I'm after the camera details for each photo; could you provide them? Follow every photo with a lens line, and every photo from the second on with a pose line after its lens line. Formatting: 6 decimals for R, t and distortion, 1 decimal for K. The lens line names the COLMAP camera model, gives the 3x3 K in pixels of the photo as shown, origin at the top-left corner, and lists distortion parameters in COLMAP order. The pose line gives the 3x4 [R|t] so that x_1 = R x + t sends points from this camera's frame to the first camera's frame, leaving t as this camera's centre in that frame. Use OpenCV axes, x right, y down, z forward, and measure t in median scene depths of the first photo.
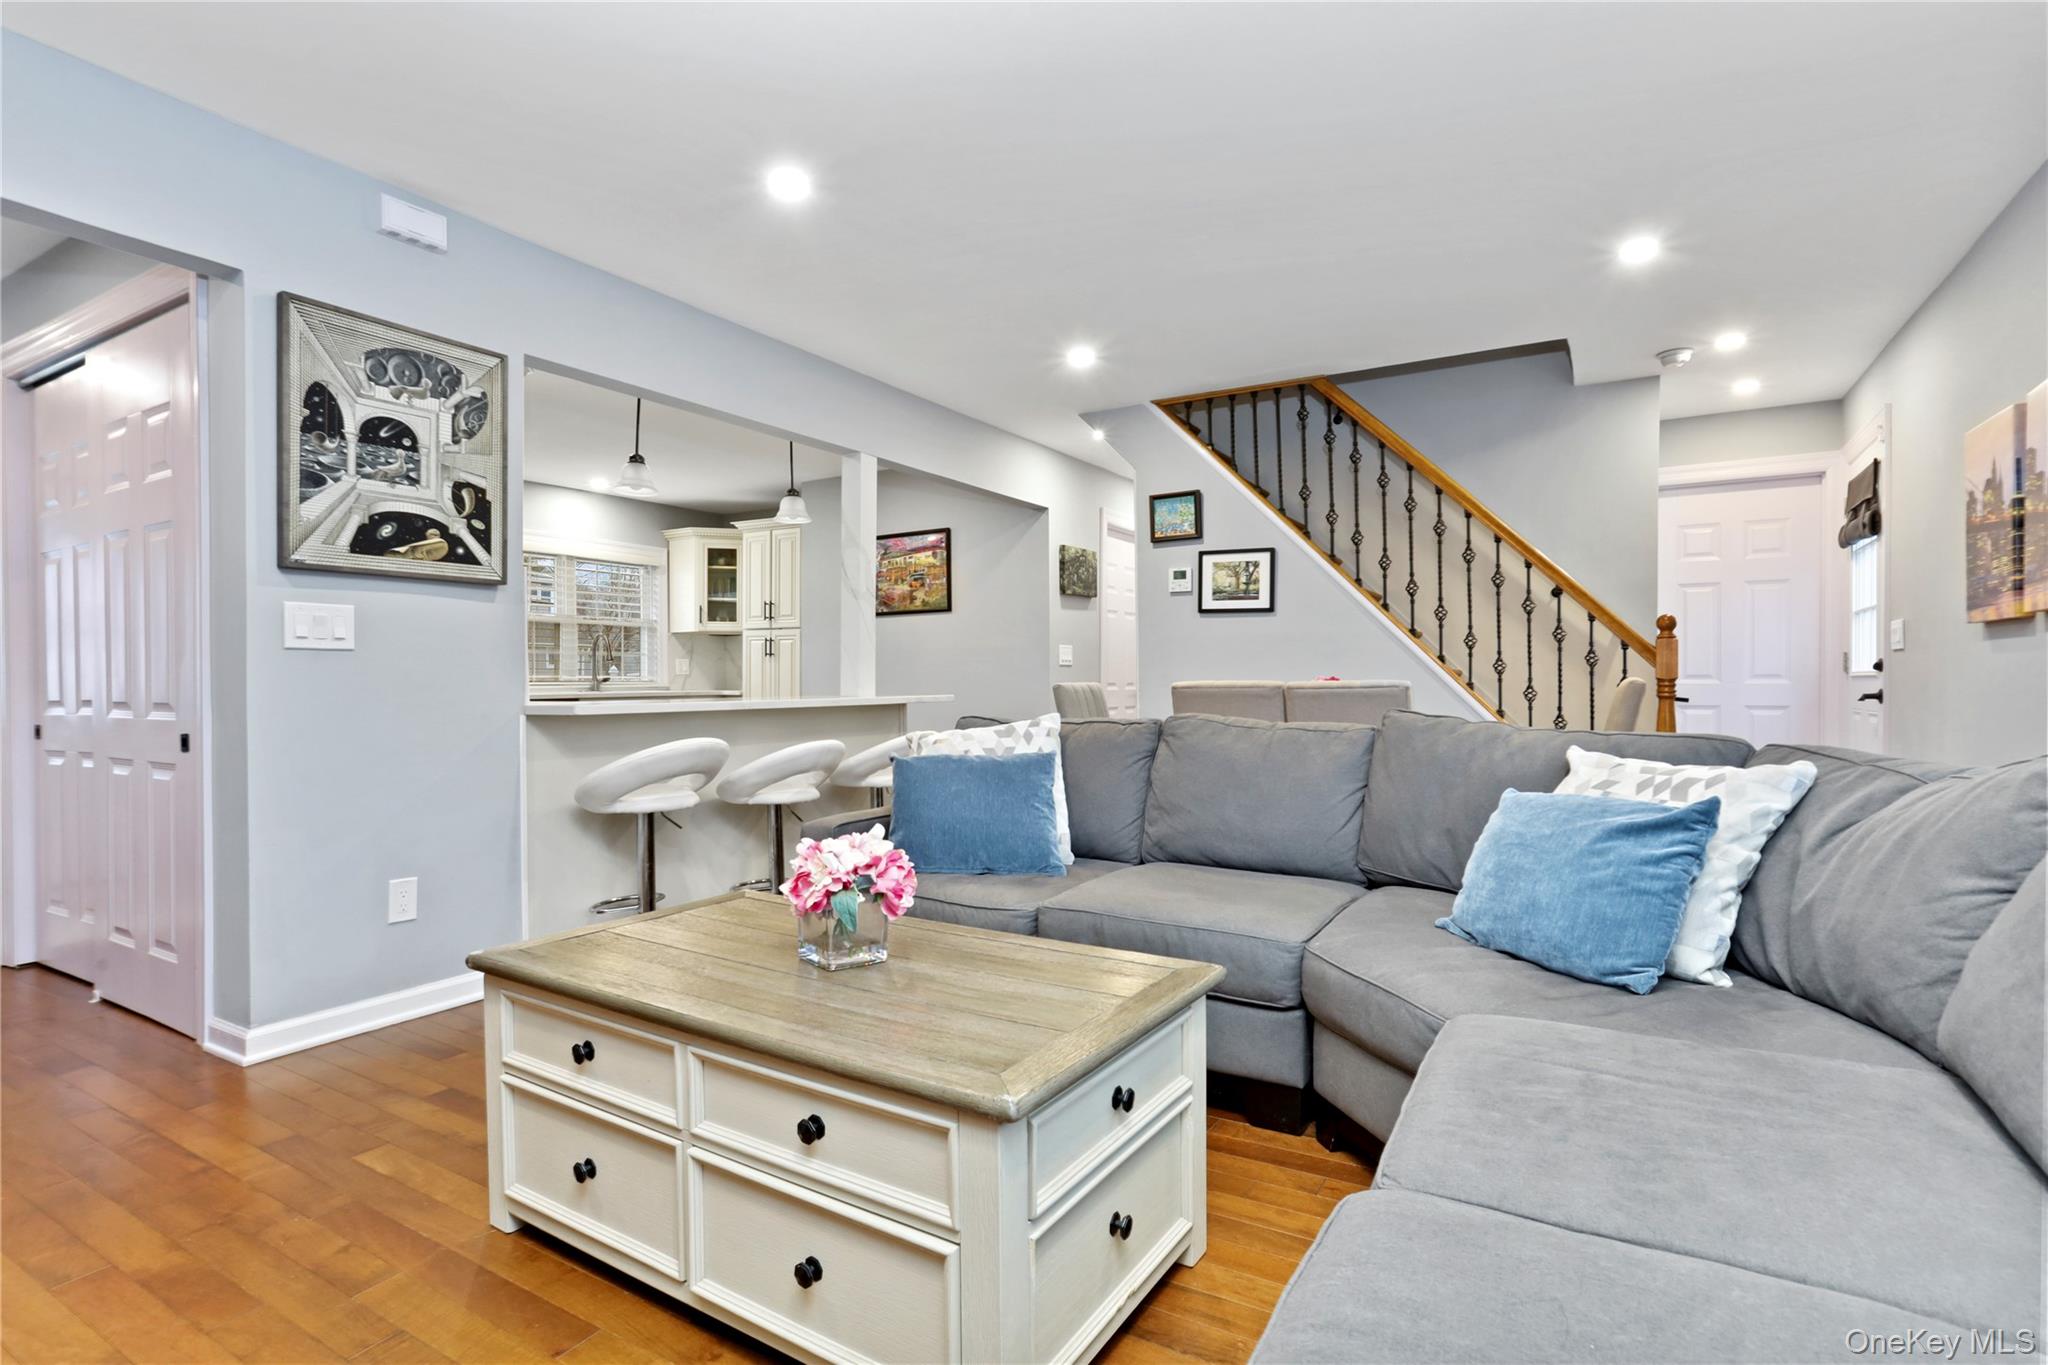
lens RADIAL K [[991.2, 0, 1033.5], [0, 991.2, 686.5], [0, 0, 1]] dist [-0.033240, 0.017693]
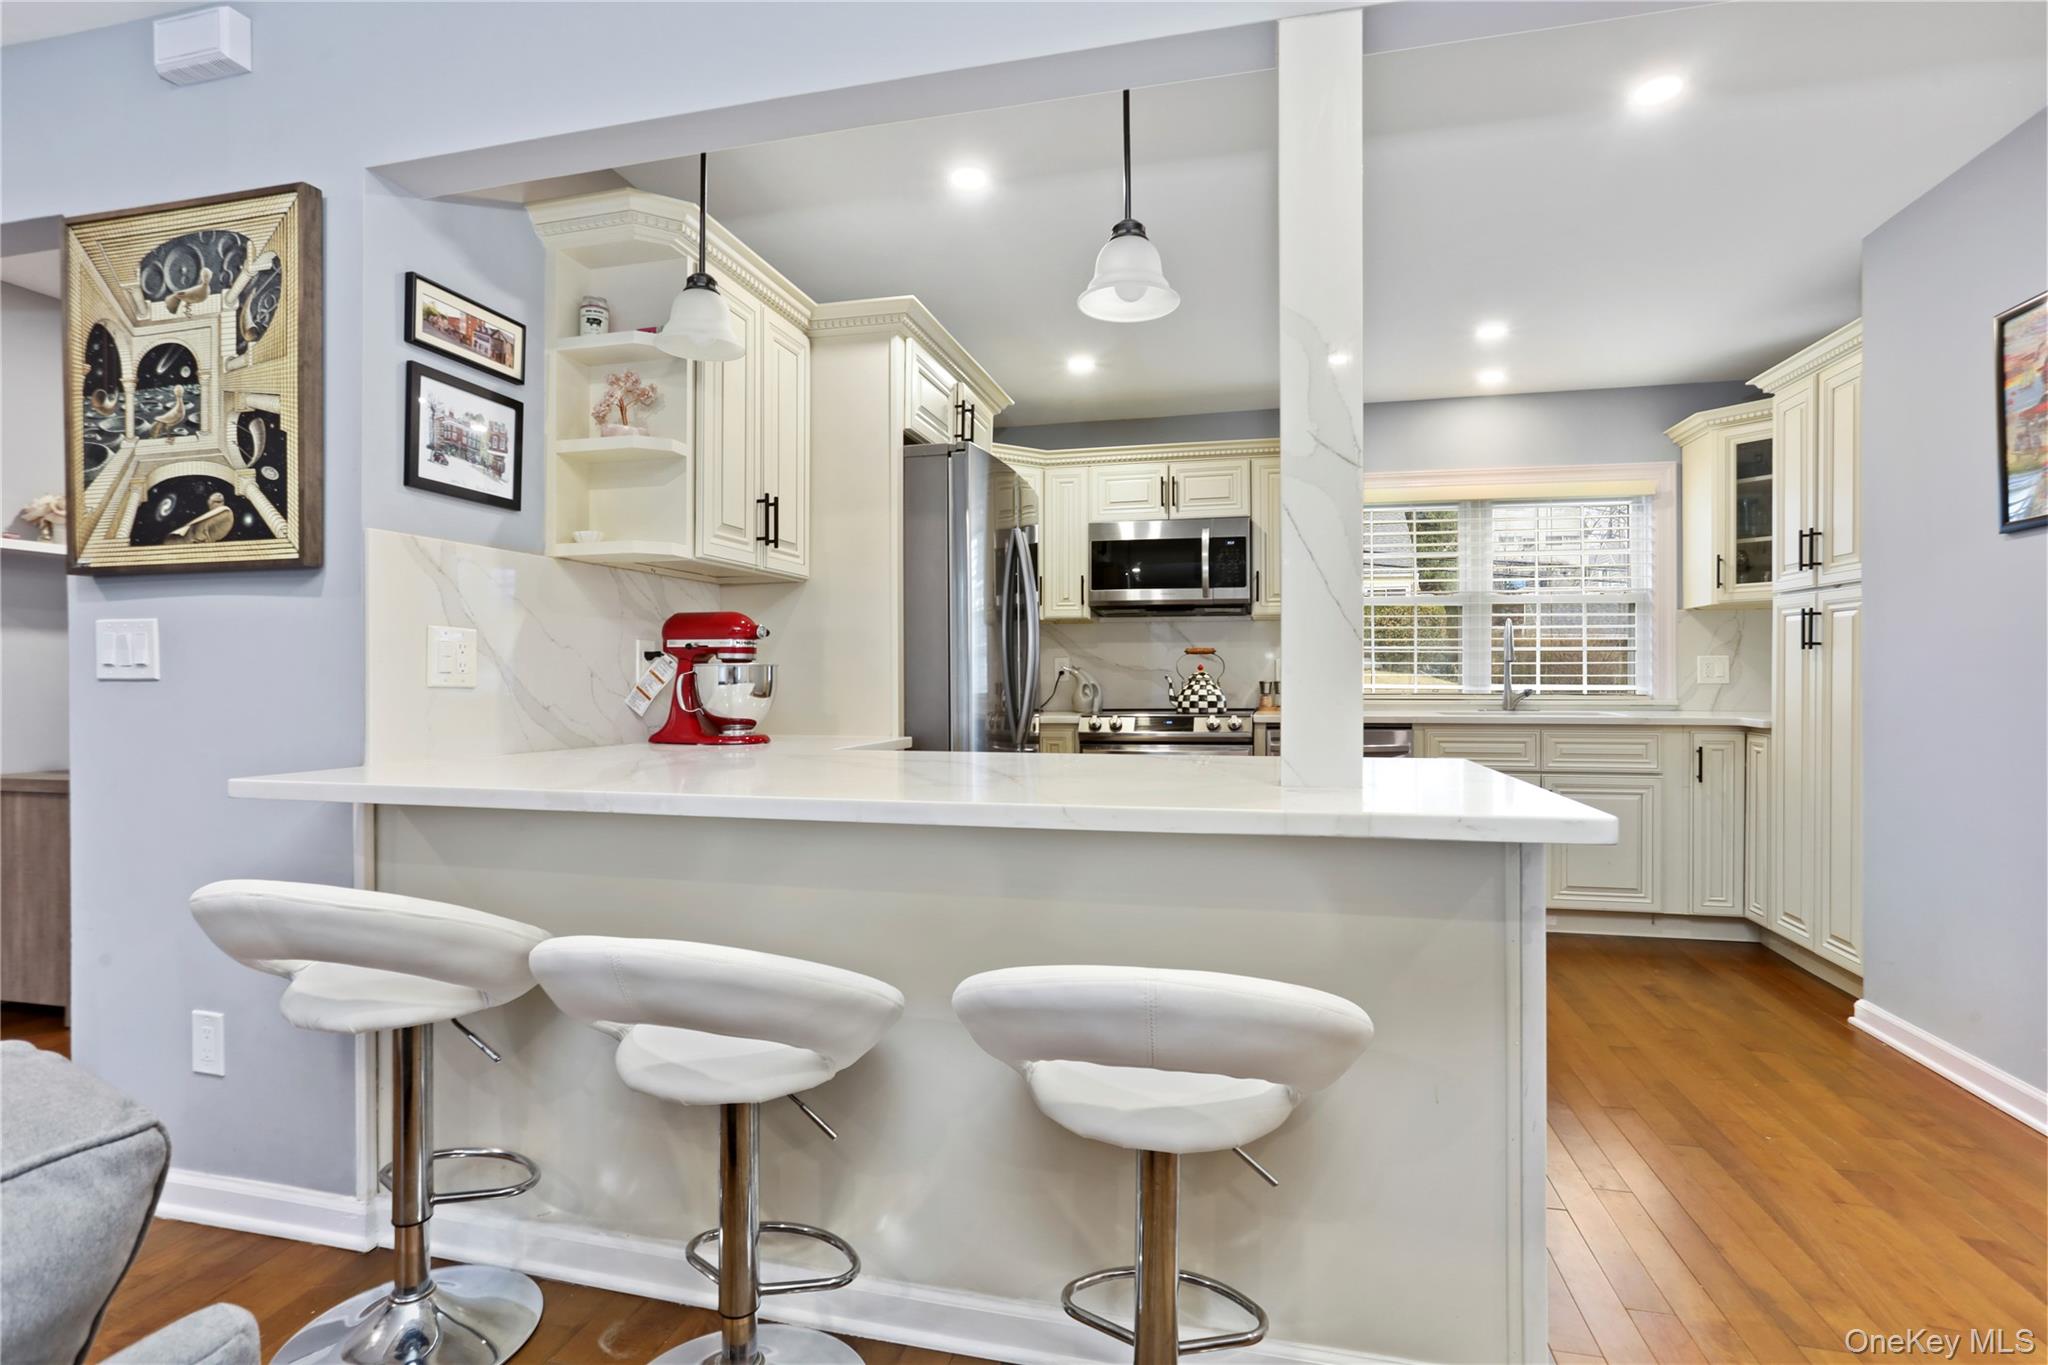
lens RADIAL K [[991.2, 0, 1016.8], [0, 991.2, 680.6], [0, 0, 1]] dist [-0.033240, 0.017693]
pose [[0.277971, 0.009930, -0.960538, 0.162677], [-0.007374, 0.999939, 0.008203, -0.042490], [0.960561, 0.004803, 0.278027, 1.284822]]
